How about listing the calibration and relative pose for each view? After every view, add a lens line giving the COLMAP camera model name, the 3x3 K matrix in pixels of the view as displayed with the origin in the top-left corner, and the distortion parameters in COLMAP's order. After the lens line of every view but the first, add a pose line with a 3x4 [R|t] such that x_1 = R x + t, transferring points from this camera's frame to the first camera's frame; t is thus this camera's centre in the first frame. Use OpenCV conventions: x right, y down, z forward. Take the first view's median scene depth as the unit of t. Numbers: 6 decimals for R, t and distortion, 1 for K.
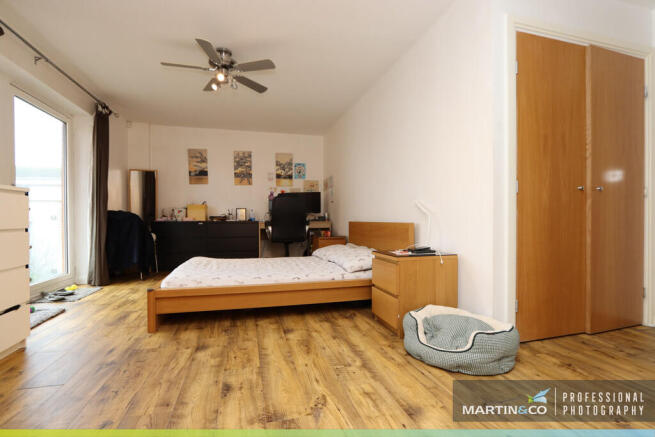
lens RADIAL K [[301.4, 0, 324.2], [0, 301.4, 219.3], [0, 0, 1]] dist [-0.016637, 0.000978]
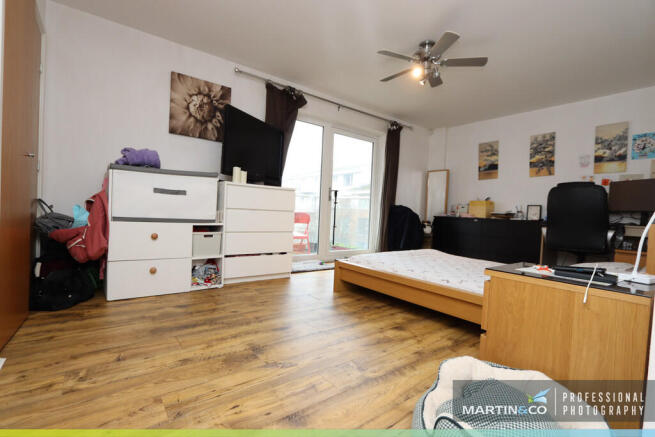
lens RADIAL K [[301.4, 0, 324.2], [0, 301.4, 219.3], [0, 0, 1]] dist [-0.016637, 0.000978]
pose [[0.379416, 0.042643, -0.924243, 0.268444], [-0.048255, 0.998490, 0.026259, 0.008573], [0.923967, 0.034636, 0.380900, 0.175889]]
